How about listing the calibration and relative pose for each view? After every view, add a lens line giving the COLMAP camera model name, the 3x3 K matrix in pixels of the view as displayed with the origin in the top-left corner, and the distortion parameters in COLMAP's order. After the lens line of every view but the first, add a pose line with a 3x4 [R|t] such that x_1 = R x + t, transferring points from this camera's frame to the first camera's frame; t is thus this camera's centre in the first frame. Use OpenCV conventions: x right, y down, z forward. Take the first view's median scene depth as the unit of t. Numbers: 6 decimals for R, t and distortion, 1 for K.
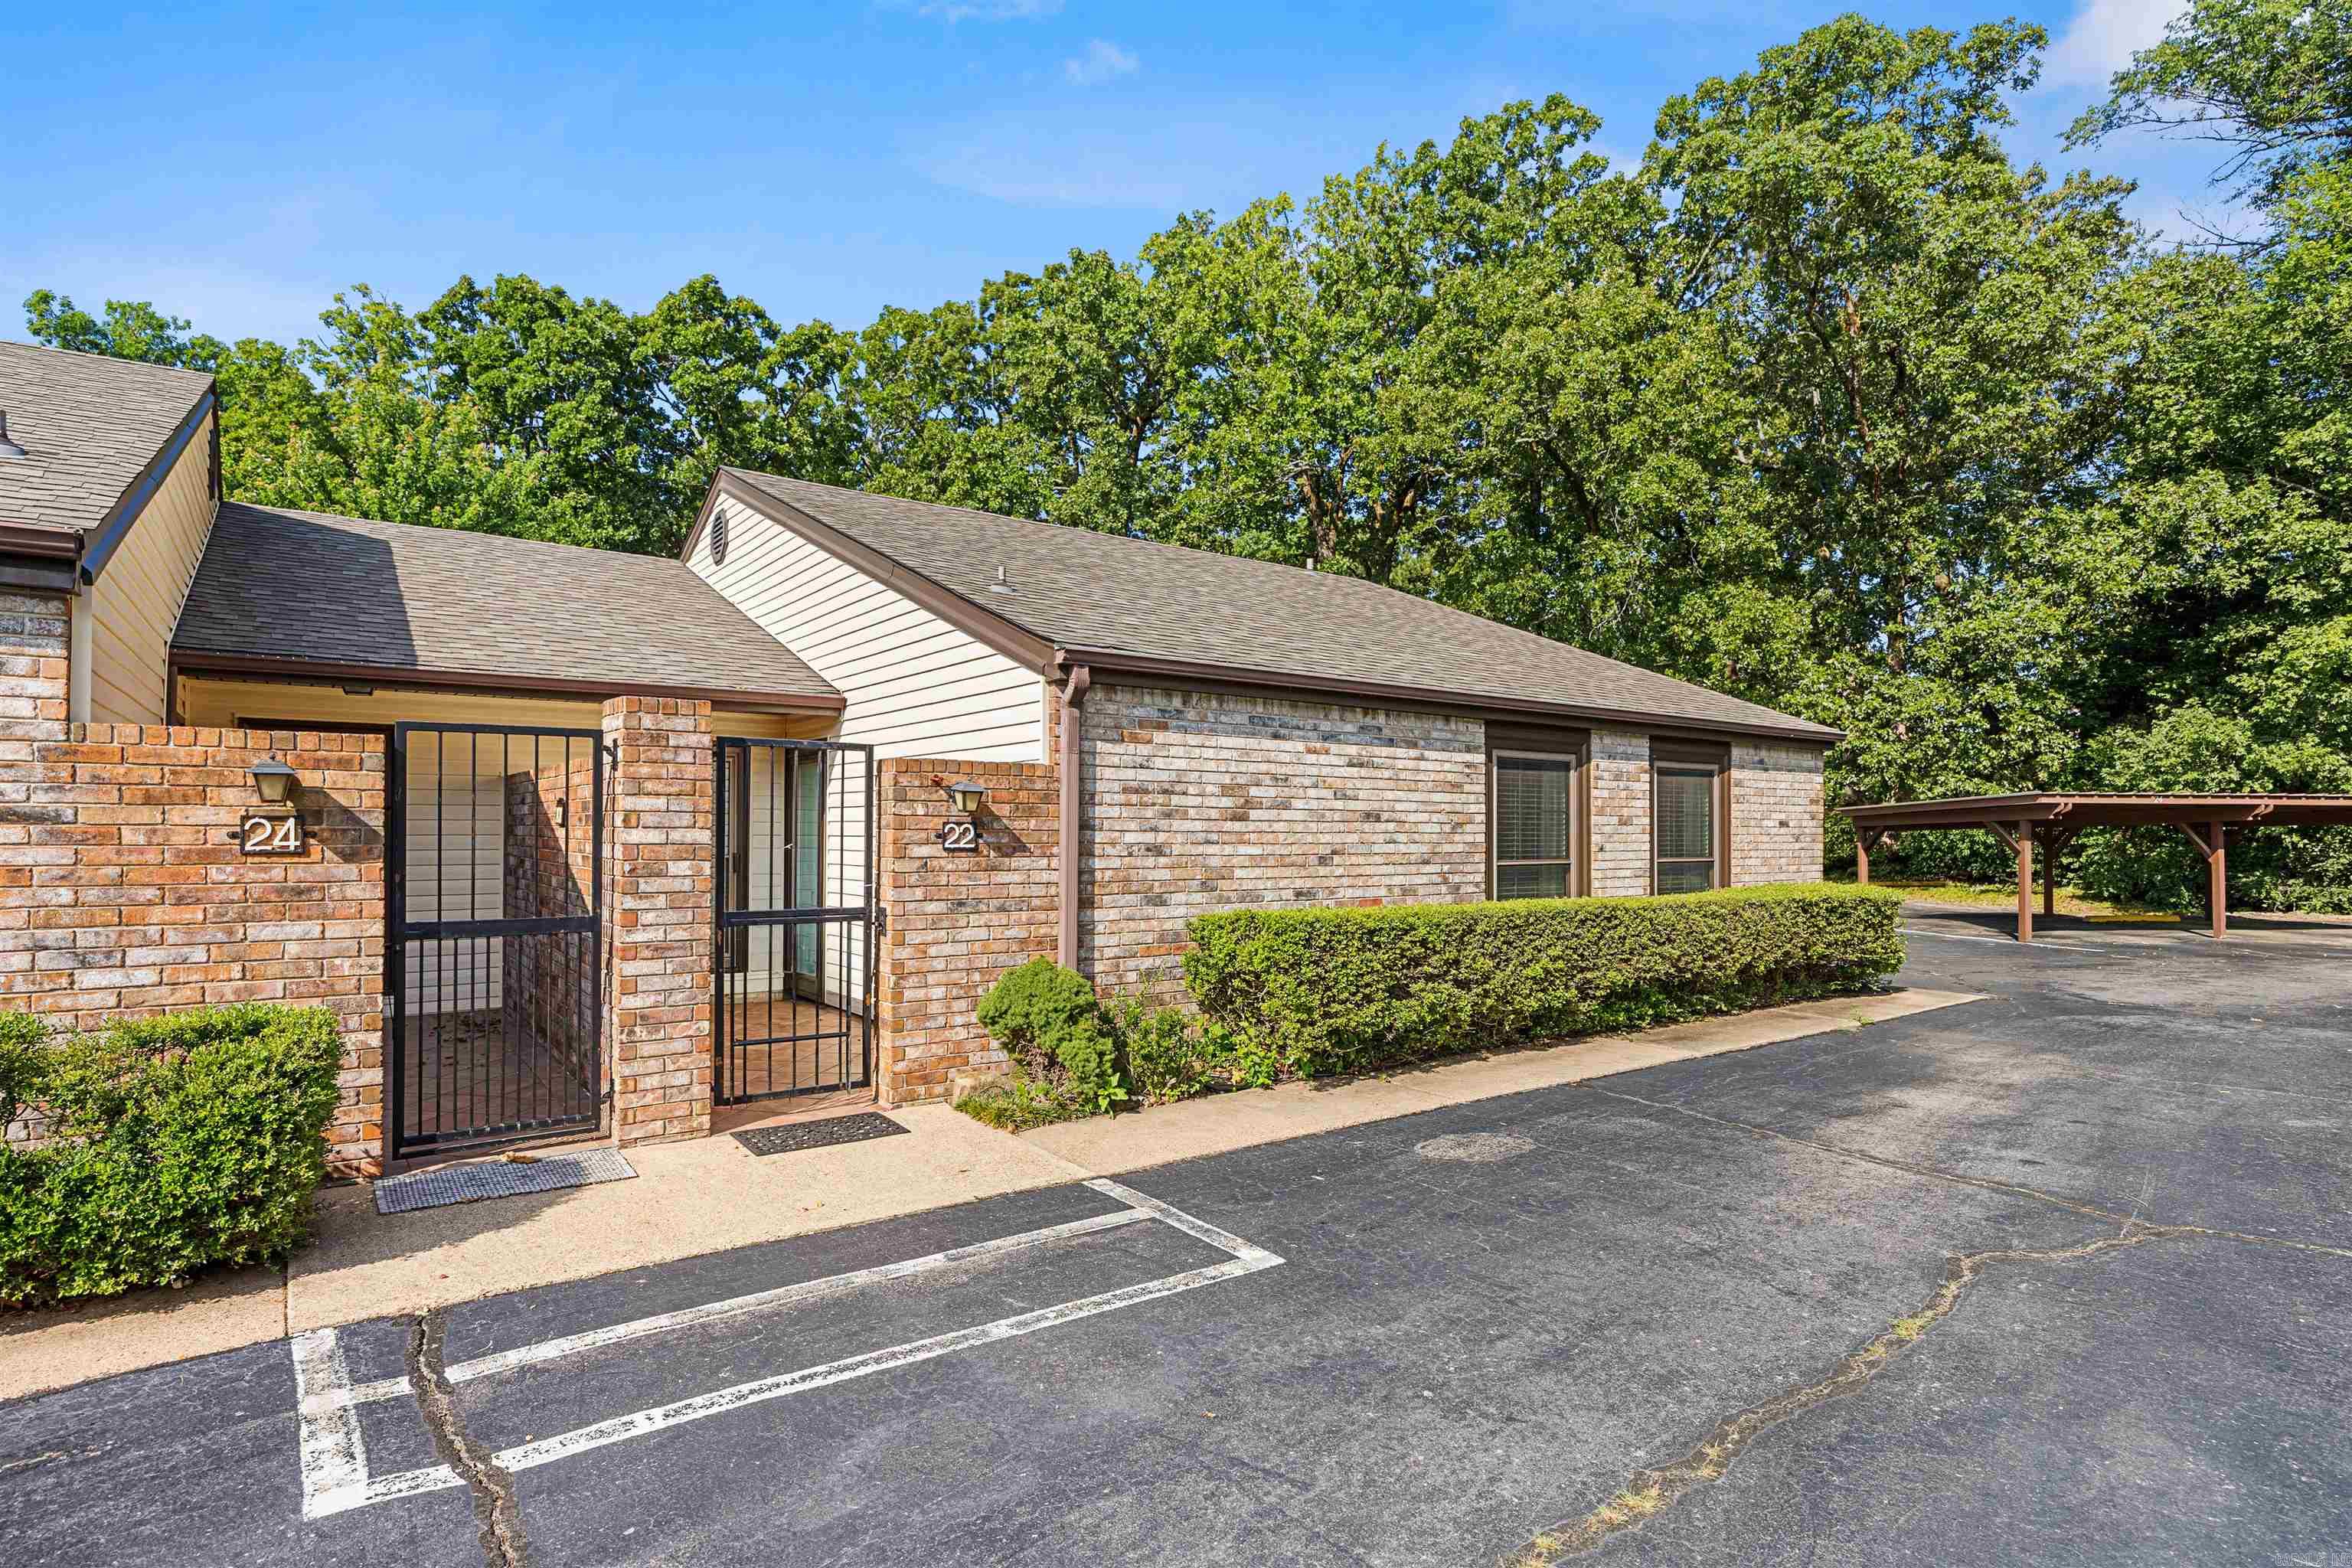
lens RADIAL K [[1191.4, 0, 1180.7], [0, 1191.4, 801.0], [0, 0, 1]] dist [-0.007799, 0.000070]
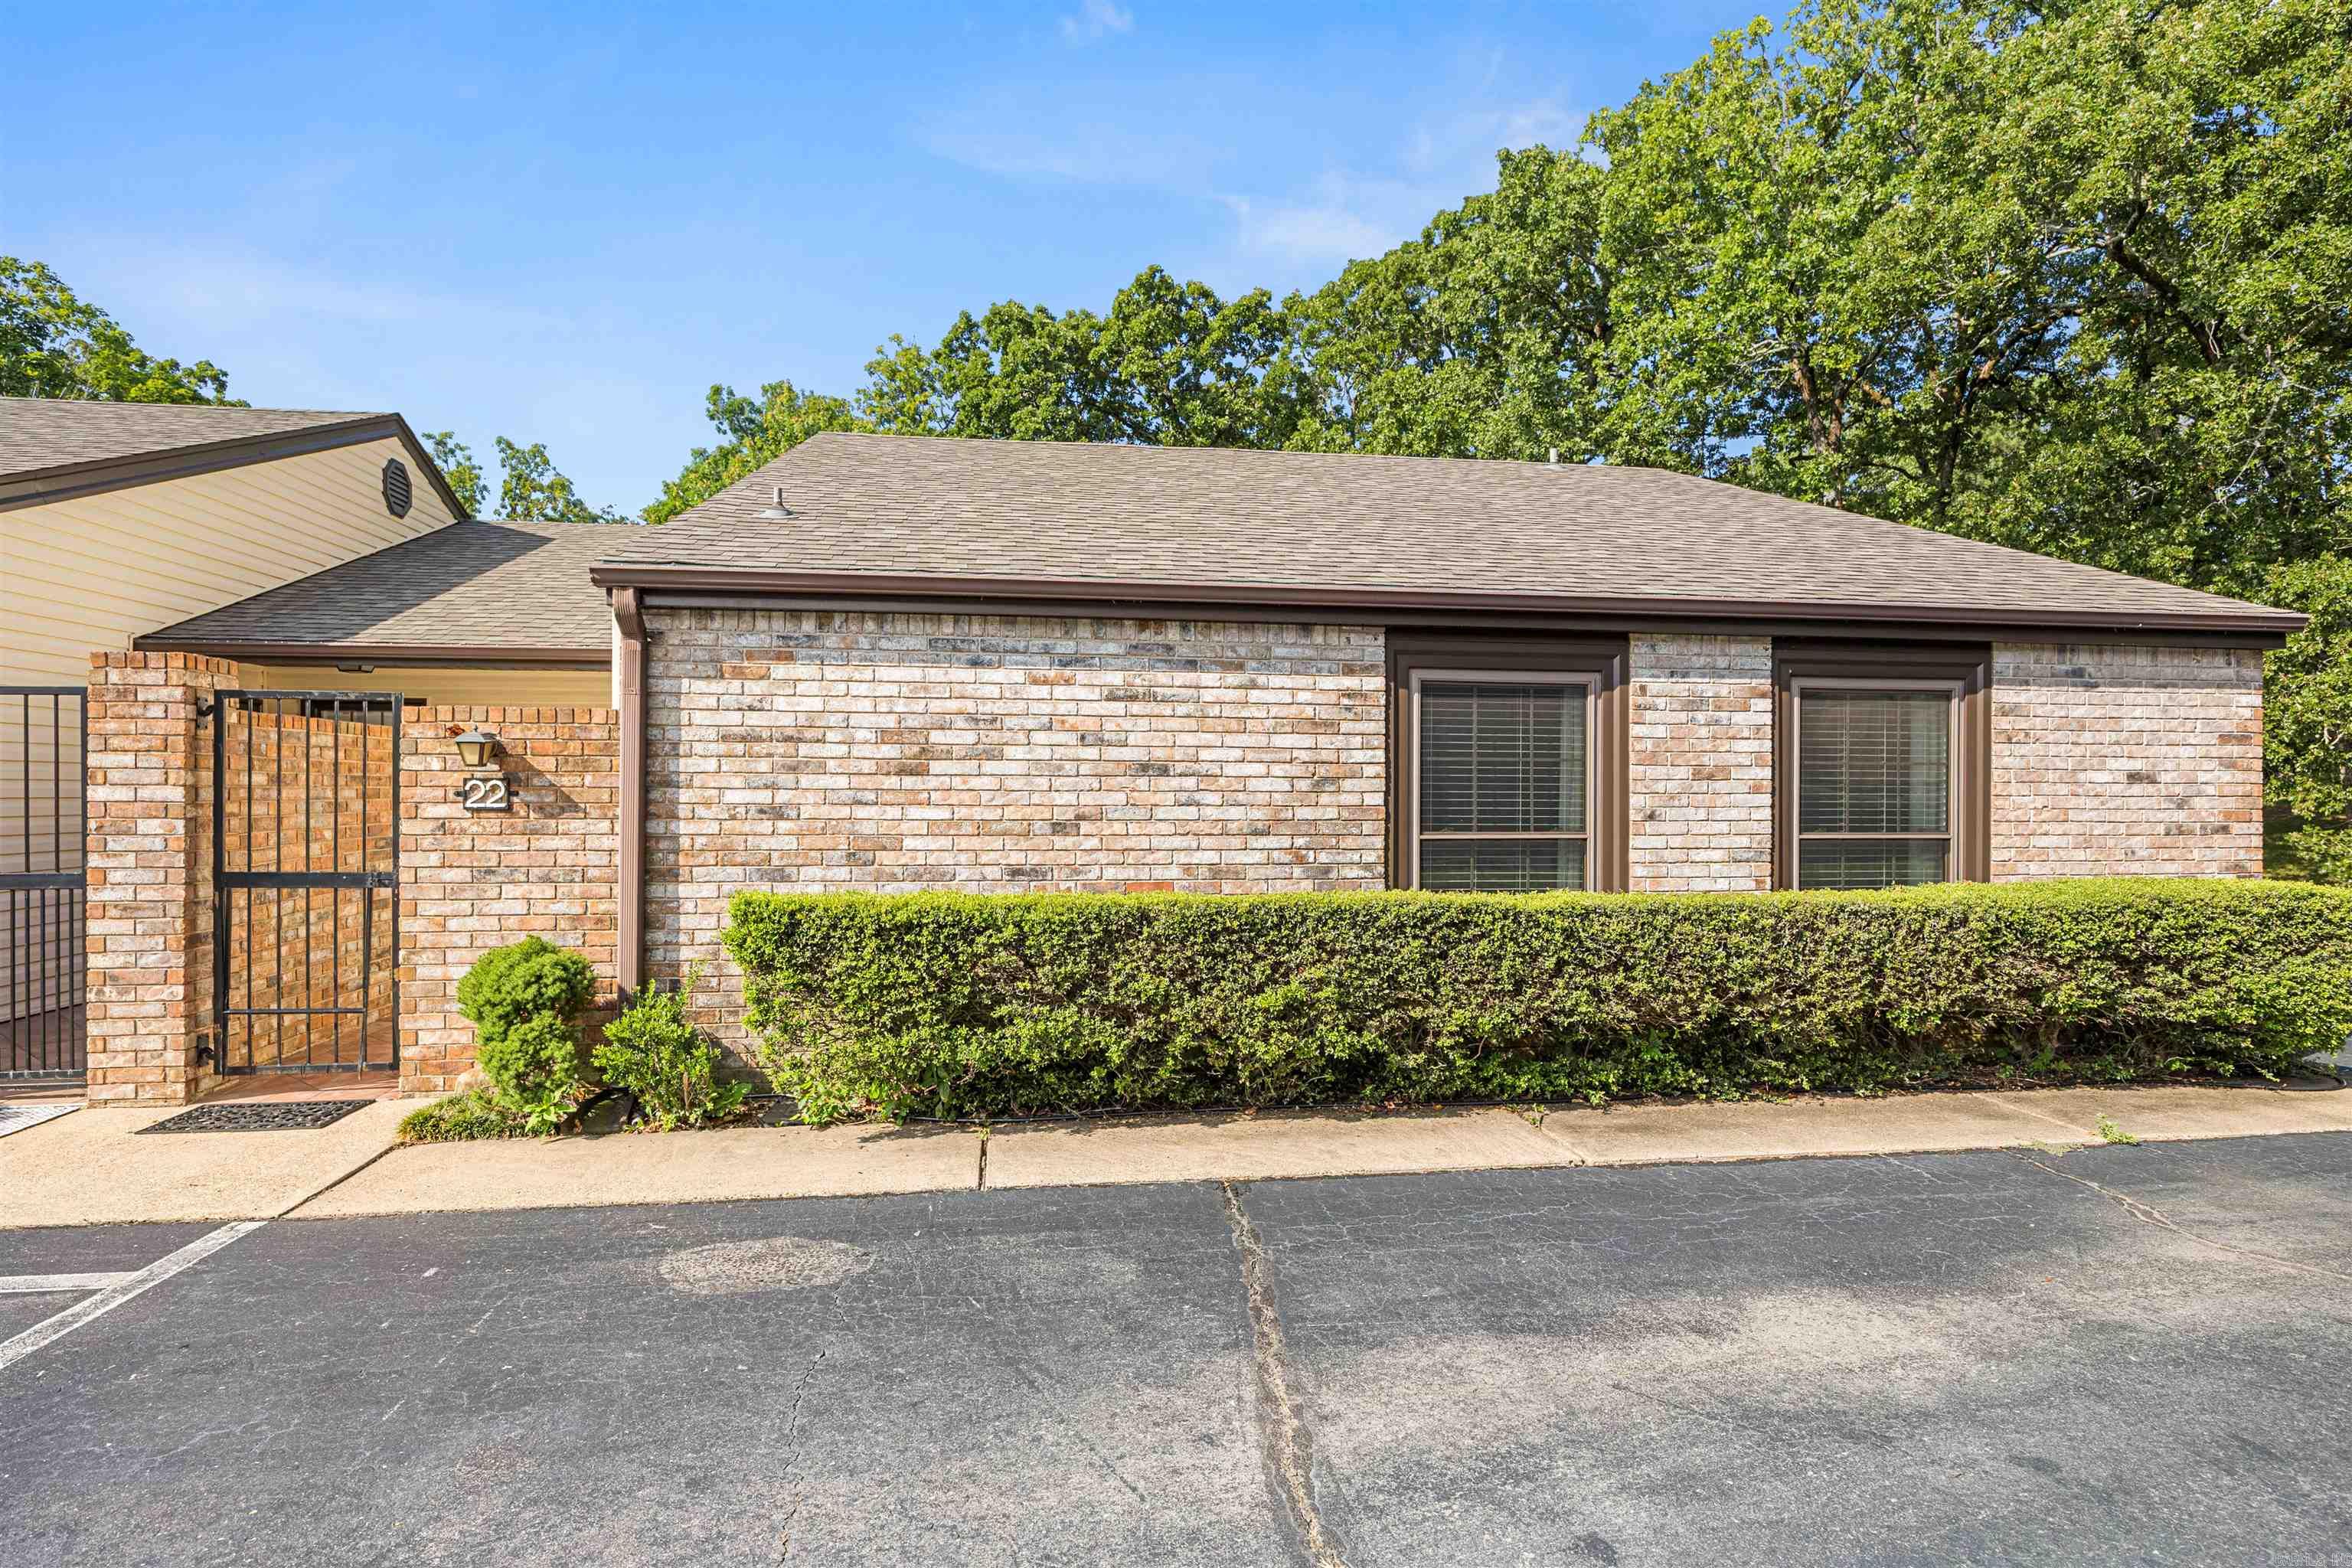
lens RADIAL K [[1191.4, 0, 1174.0], [0, 1191.4, 788.8], [0, 0, 1]] dist [-0.007799, 0.000070]
pose [[0.880184, -0.004751, -0.474609, 0.544562], [0.012736, 0.999826, 0.013611, 0.016430], [0.474462, -0.018025, 0.880091, 0.385664]]
